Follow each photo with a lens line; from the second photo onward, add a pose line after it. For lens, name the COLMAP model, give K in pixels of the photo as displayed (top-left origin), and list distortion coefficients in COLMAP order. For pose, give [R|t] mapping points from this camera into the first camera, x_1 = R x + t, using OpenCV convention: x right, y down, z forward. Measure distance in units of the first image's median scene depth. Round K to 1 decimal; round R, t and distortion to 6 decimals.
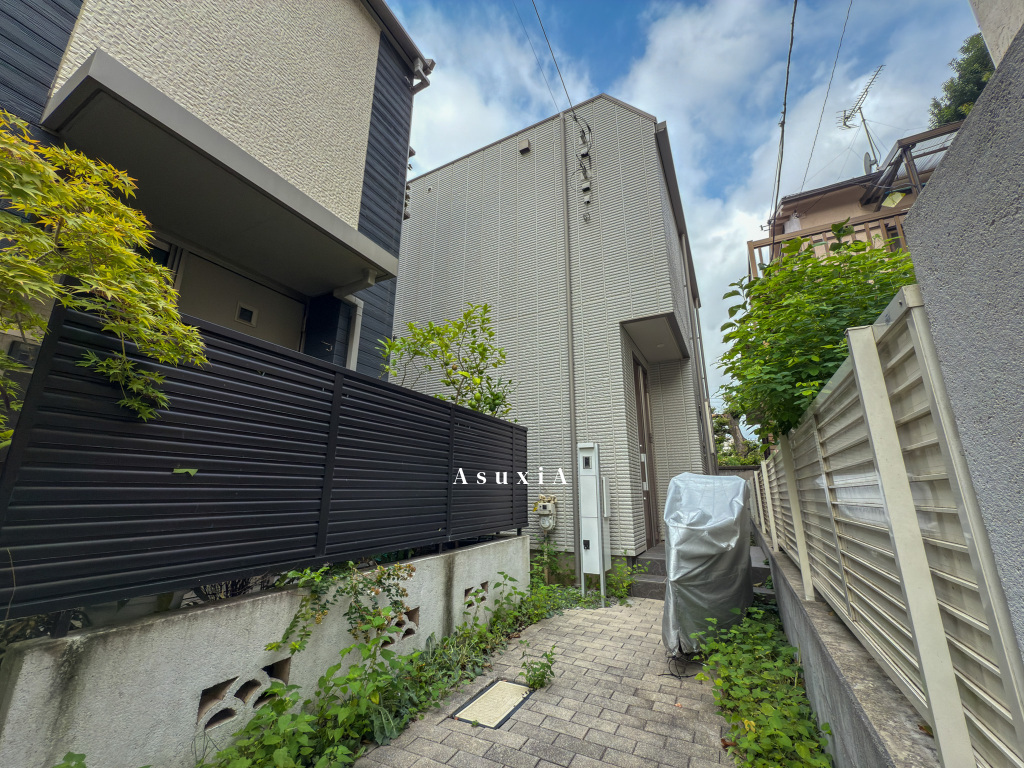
lens RADIAL K [[410.3, 0, 512.6], [0, 410.3, 380.9], [0, 0, 1]] dist [0.002853, -0.000336]
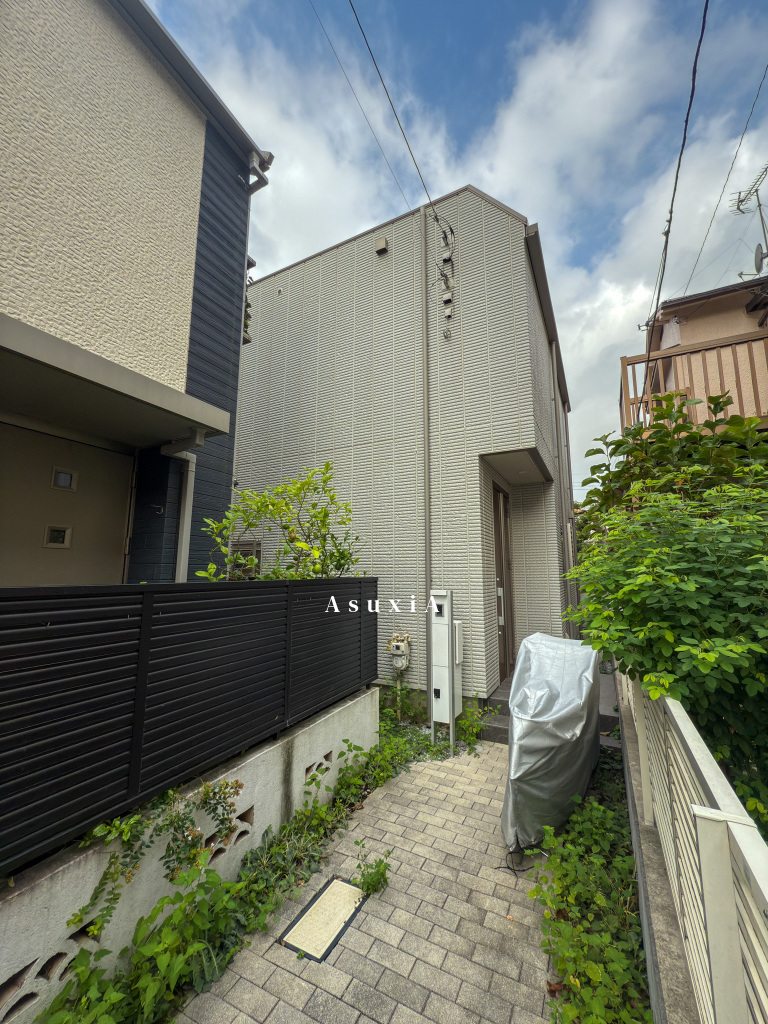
lens RADIAL K [[410.3, 0, 384.5], [0, 410.3, 510.3], [0, 0, 1]] dist [0.002853, -0.000336]
pose [[0.999983, -0.001226, 0.005779, 0.045447], [0.000565, 0.993587, 0.113065, -0.147197], [-0.005880, -0.113060, 0.993571, 0.058995]]
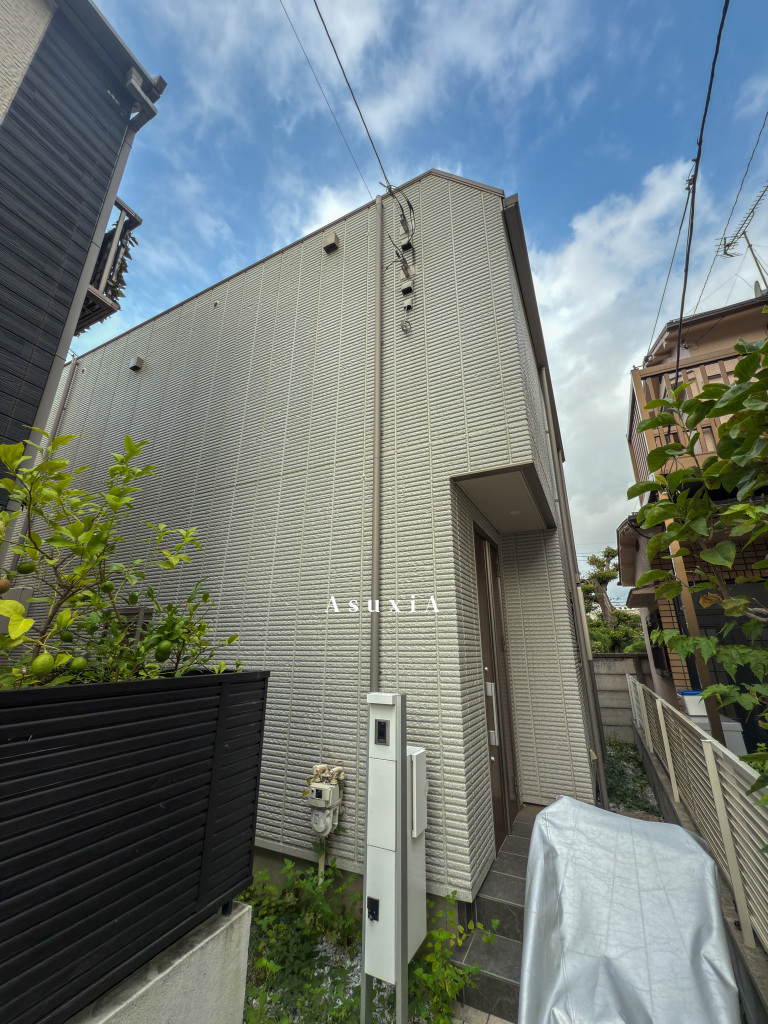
lens RADIAL K [[410.3, 0, 383.3], [0, 410.3, 509.6], [0, 0, 1]] dist [0.002853, -0.000336]
pose [[0.999727, 0.006902, 0.022329, 0.169118], [-0.005477, 0.997982, -0.063255, -0.062749], [-0.022721, 0.063116, 0.997748, 0.433903]]
